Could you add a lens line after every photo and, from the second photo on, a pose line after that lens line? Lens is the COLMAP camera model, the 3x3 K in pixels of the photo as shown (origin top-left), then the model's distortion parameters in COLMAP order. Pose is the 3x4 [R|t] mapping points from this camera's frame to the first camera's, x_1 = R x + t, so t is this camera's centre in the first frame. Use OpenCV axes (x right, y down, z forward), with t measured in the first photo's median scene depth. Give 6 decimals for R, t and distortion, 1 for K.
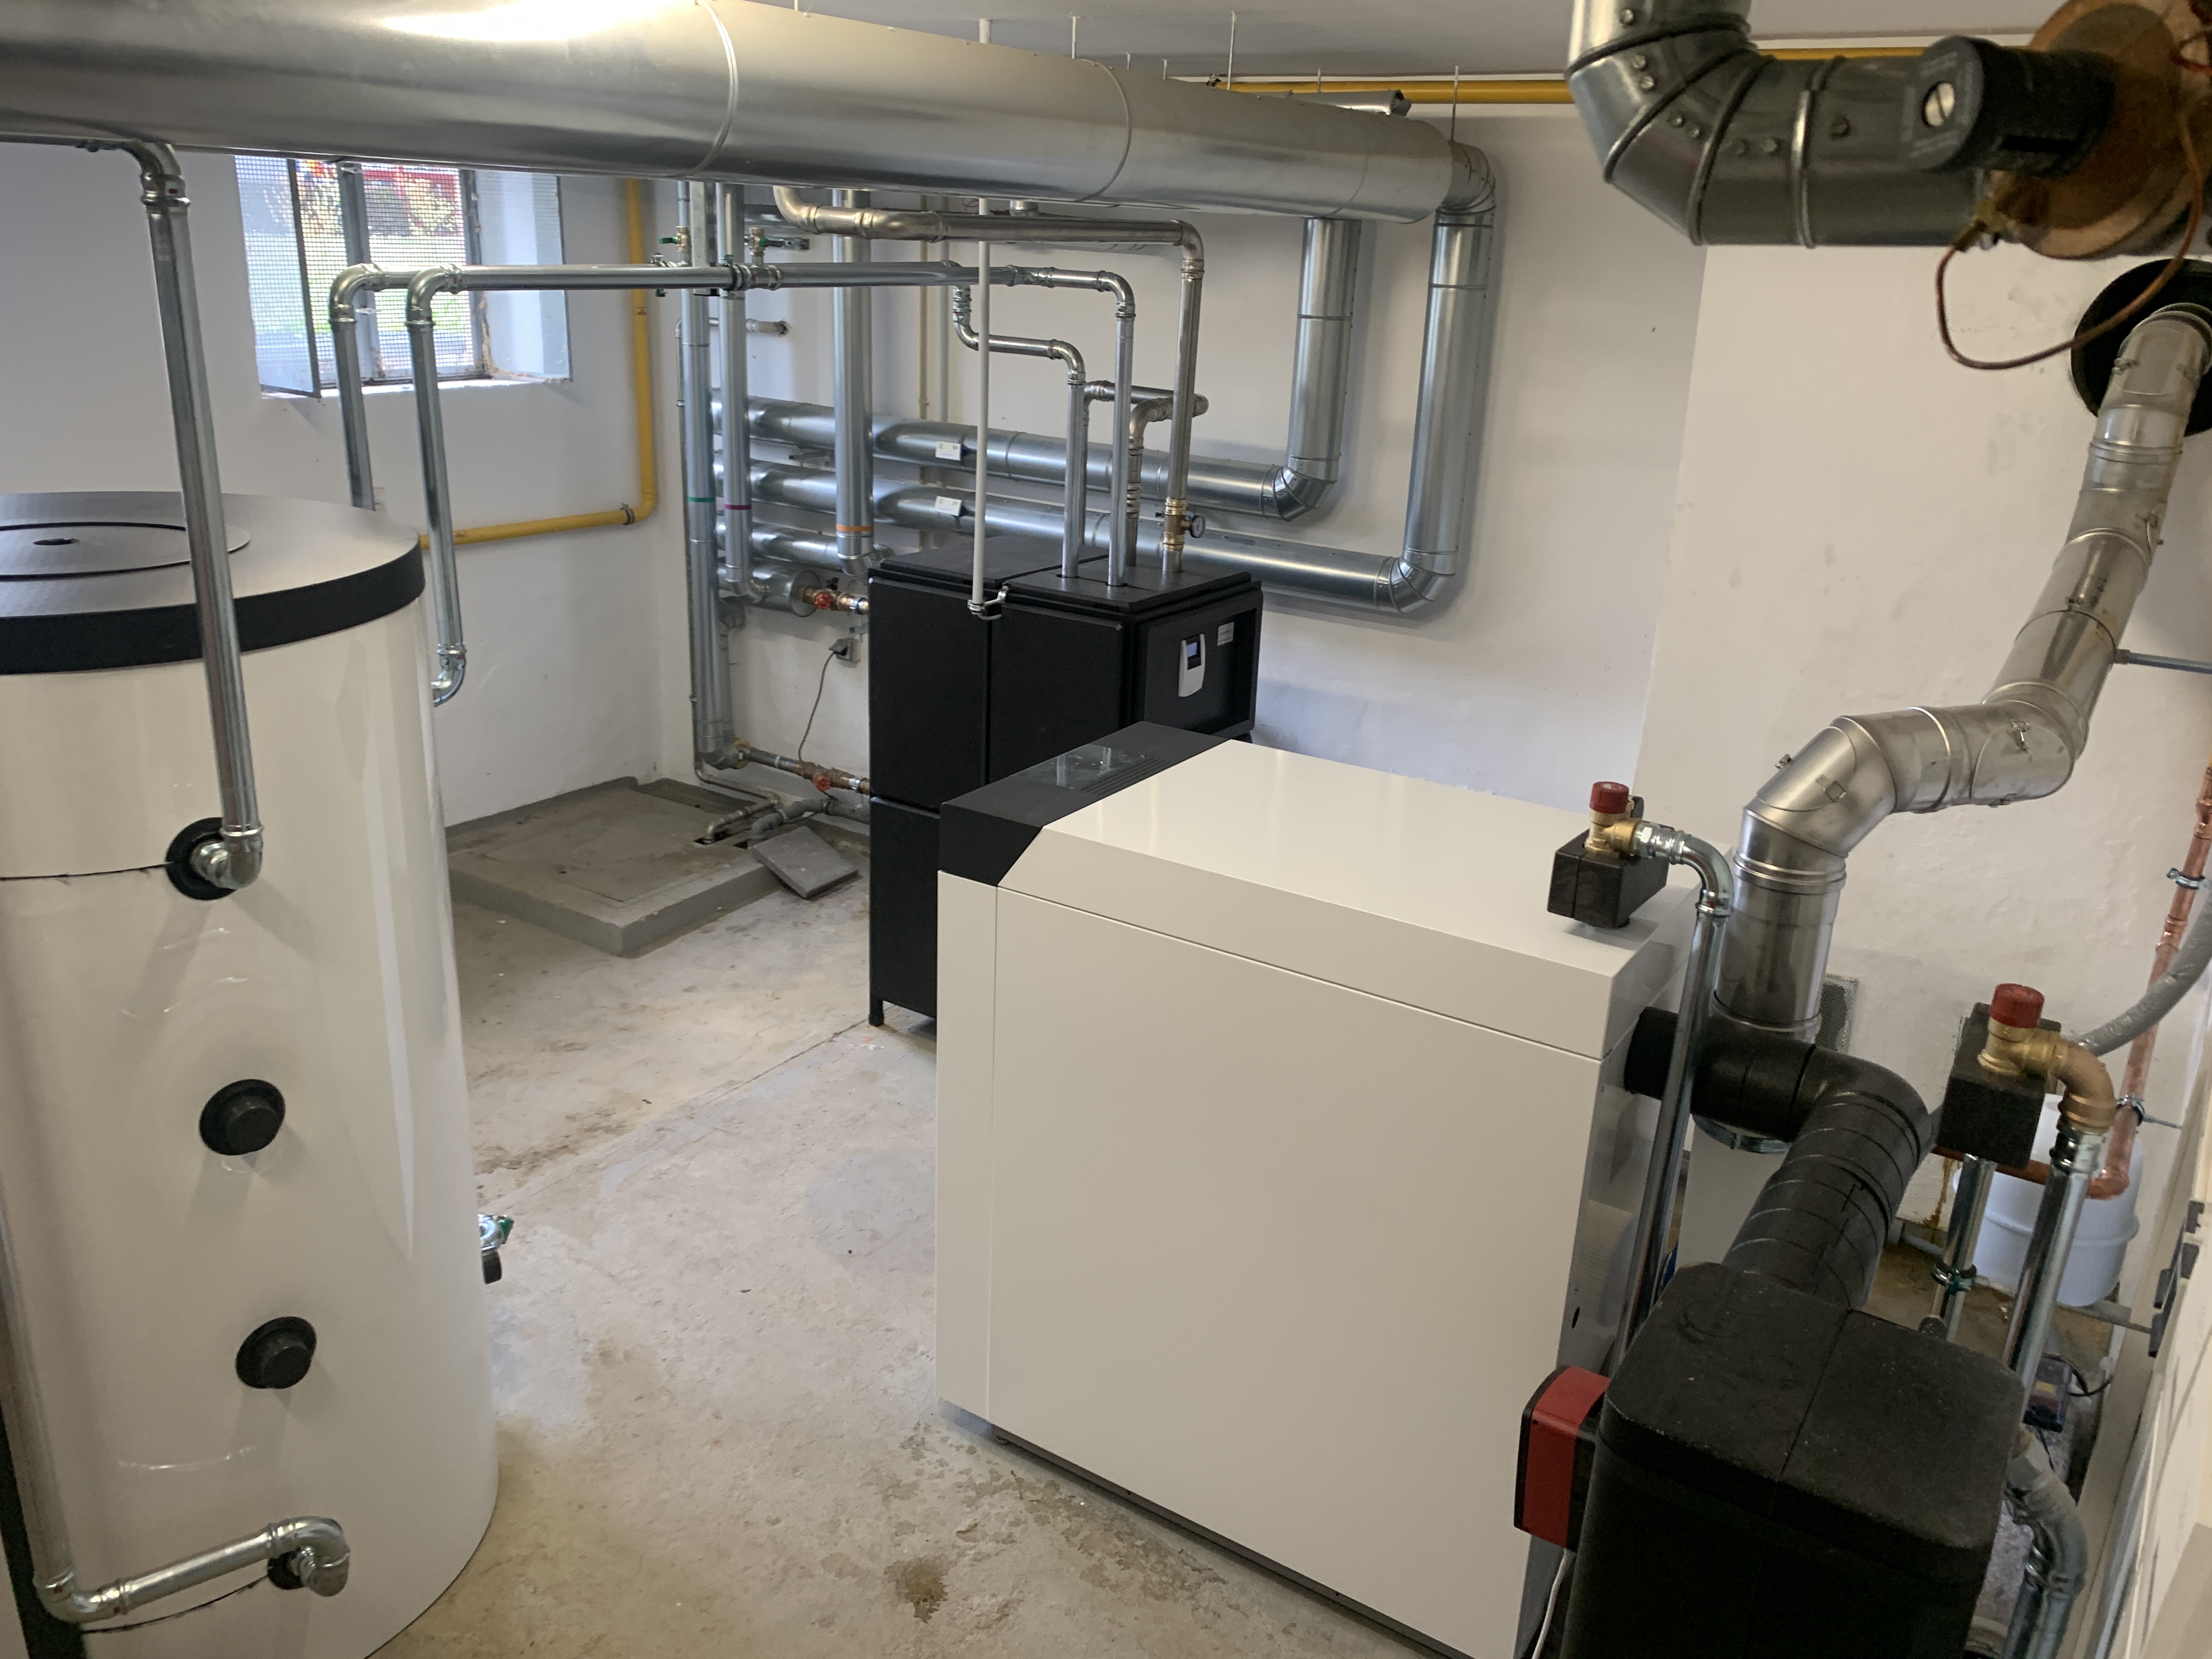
lens RADIAL K [[1672.1, 0, 1096.0], [0, 1672.1, 779.5], [0, 0, 1]] dist [0.000007, -0.001428]
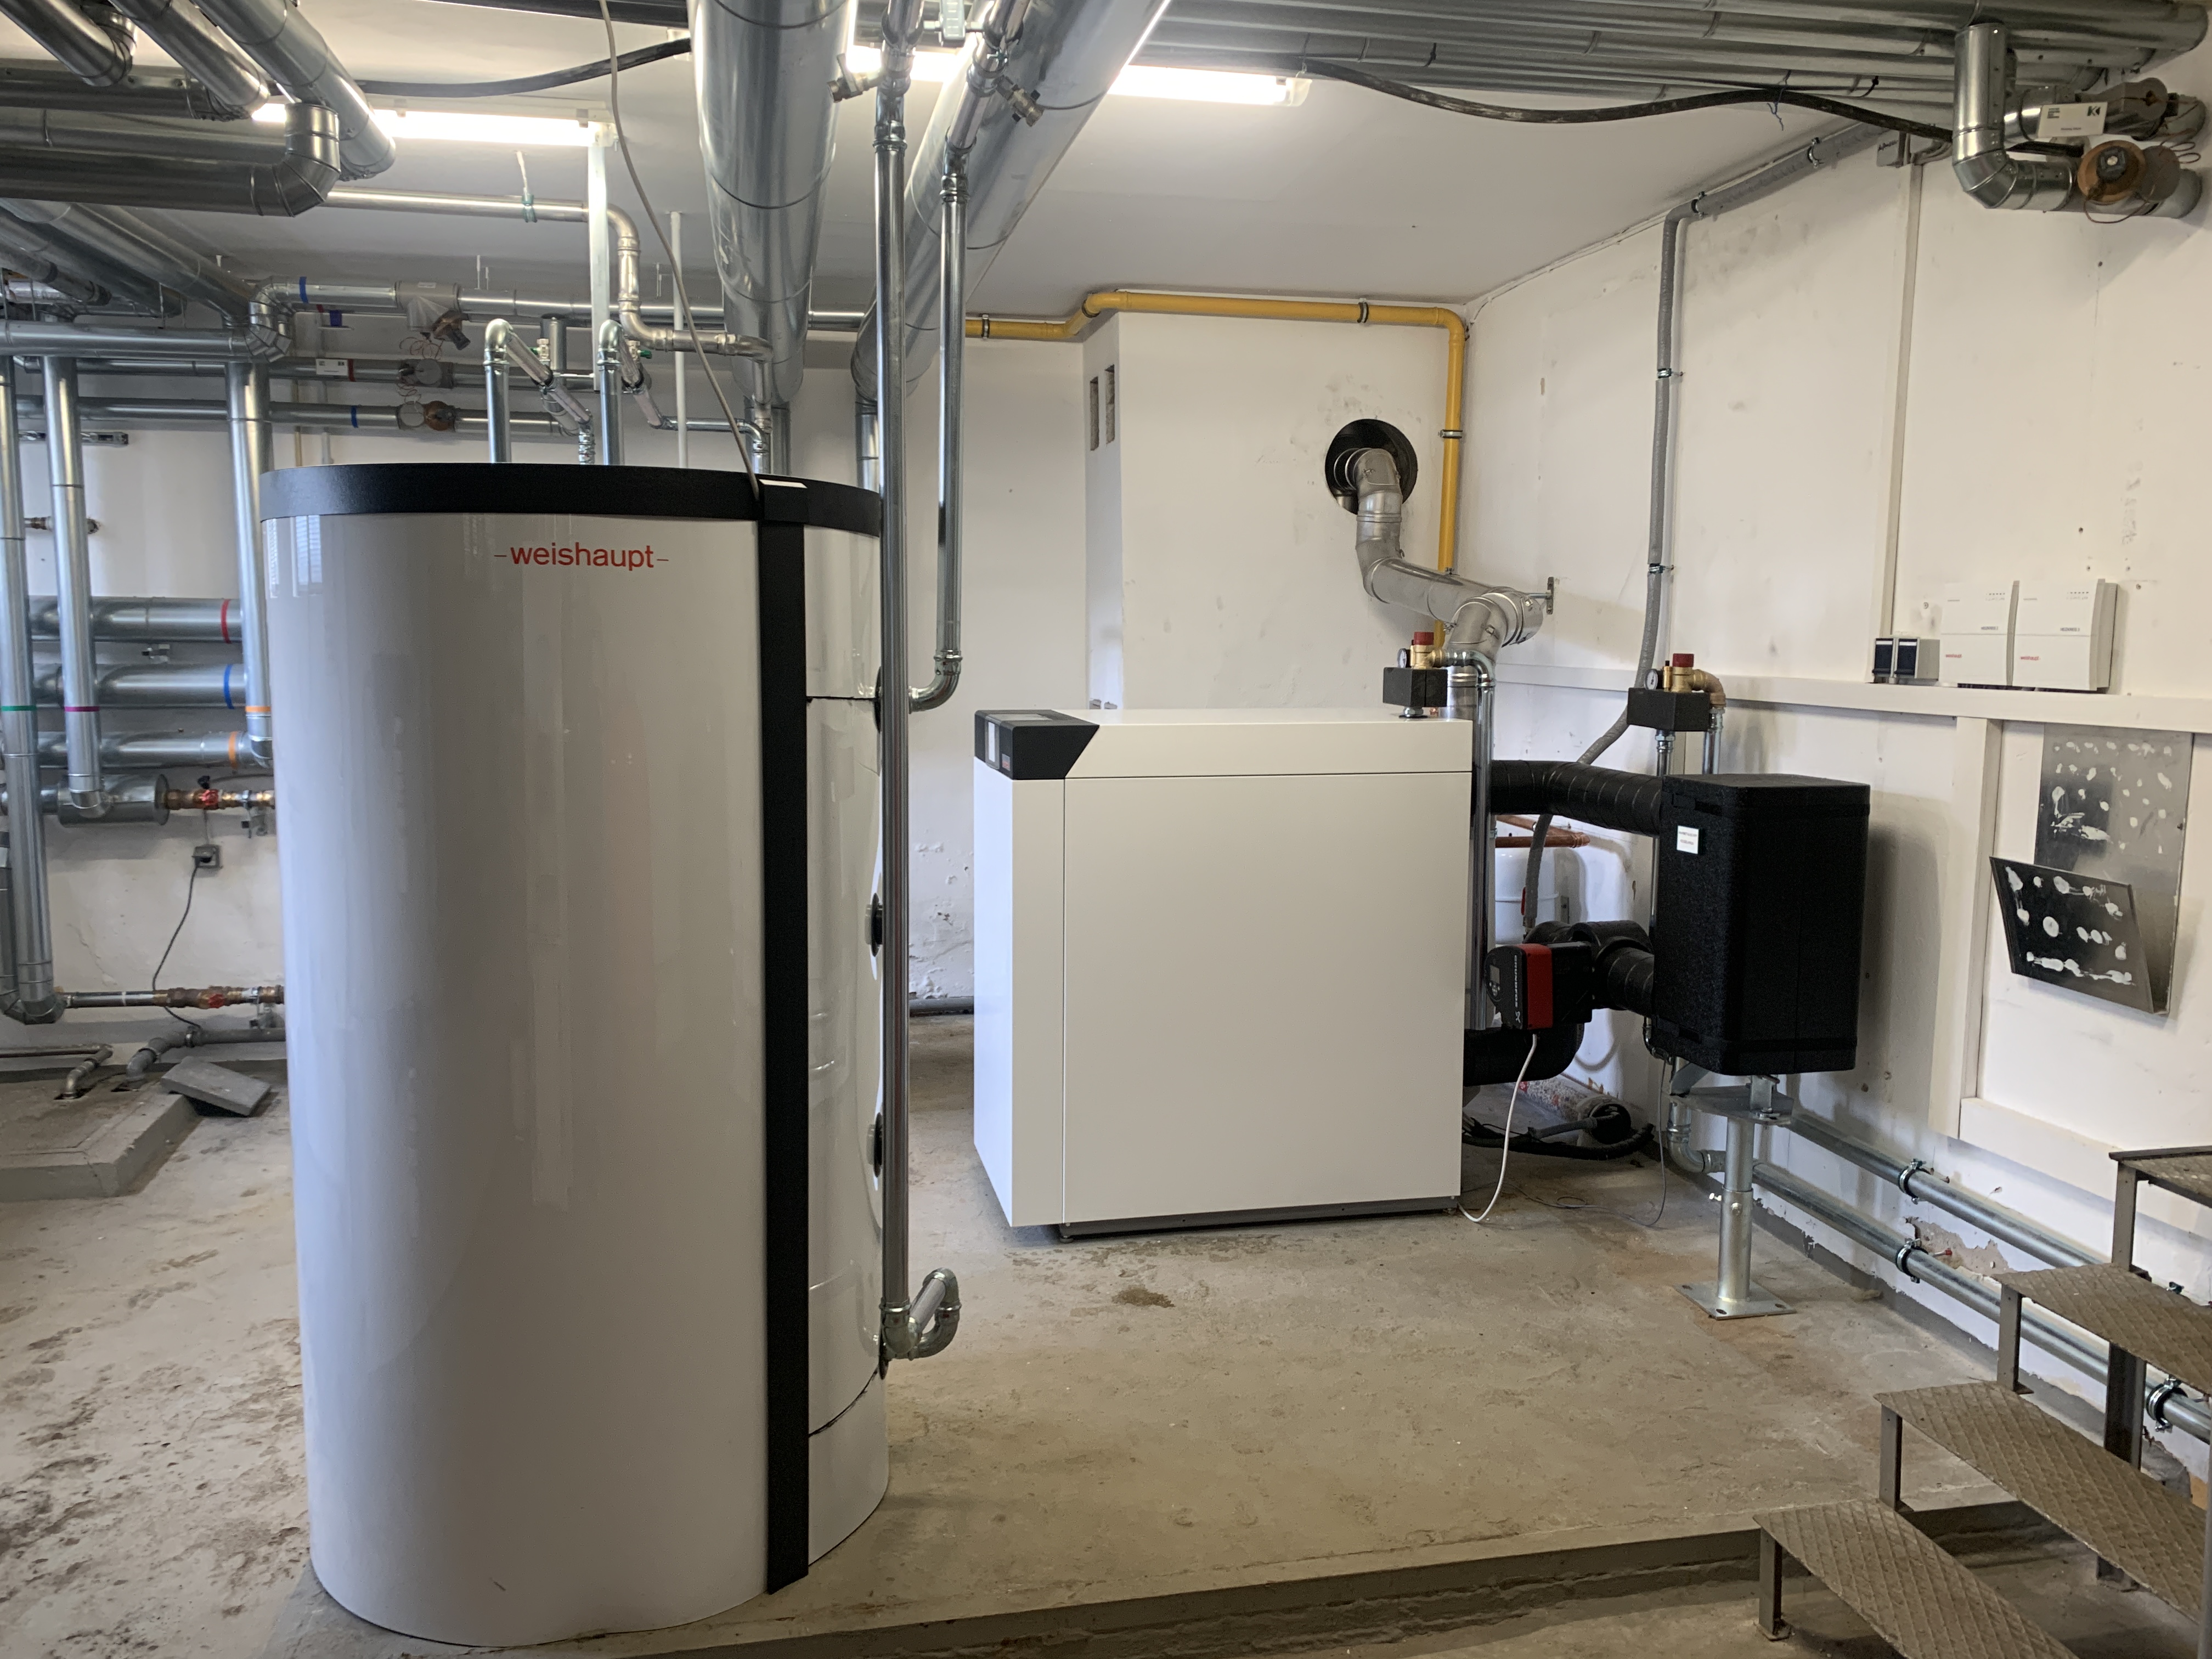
lens RADIAL K [[1656.3, 0, 1106.0], [0, 1656.3, 829.5], [0, 0, 1]] dist [0.002580, -0.003565]
pose [[0.699143, -0.117352, 0.705285, -0.766924], [0.240843, 0.967443, -0.077773, 0.169040], [-0.673196, 0.224238, 0.704645, 0.015606]]
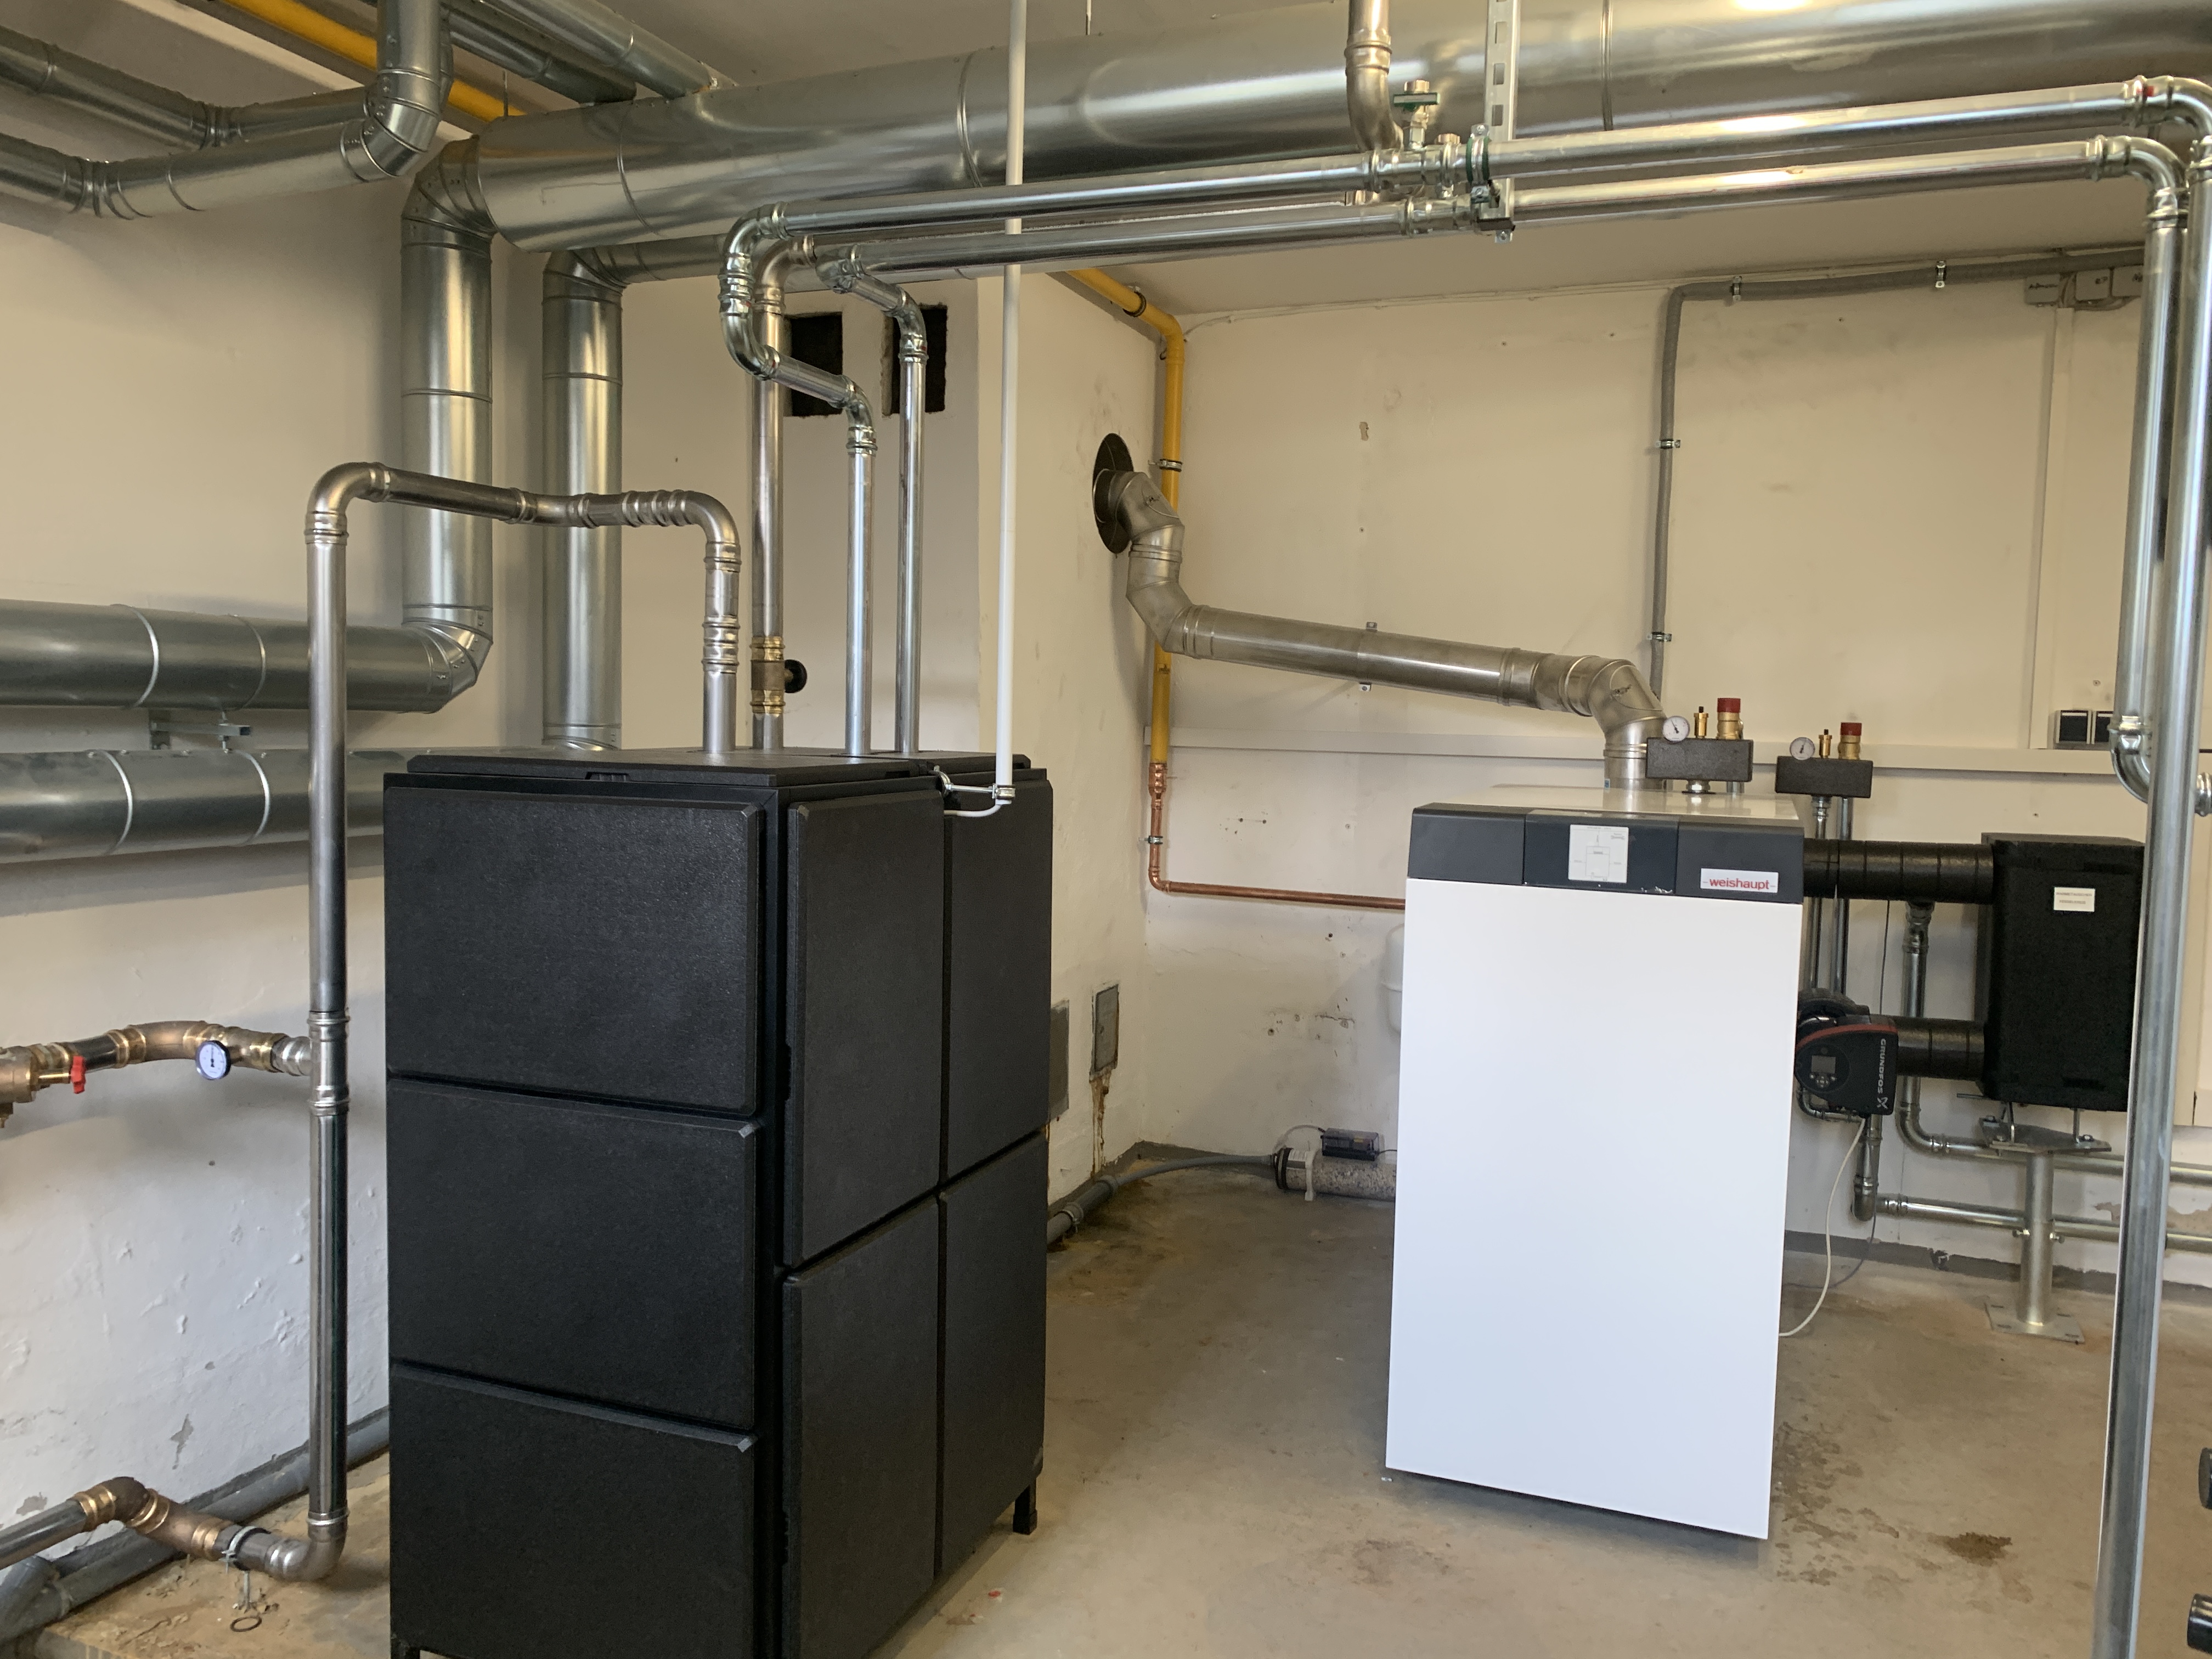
lens RADIAL K [[1656.3, 0, 1106.0], [0, 1656.3, 829.5], [0, 0, 1]] dist [0.002580, -0.003565]
pose [[-0.194686, -0.110457, 0.974626, -0.724589], [0.280896, 0.945744, 0.163294, -0.192941], [-0.939784, 0.305560, -0.153096, 1.169299]]
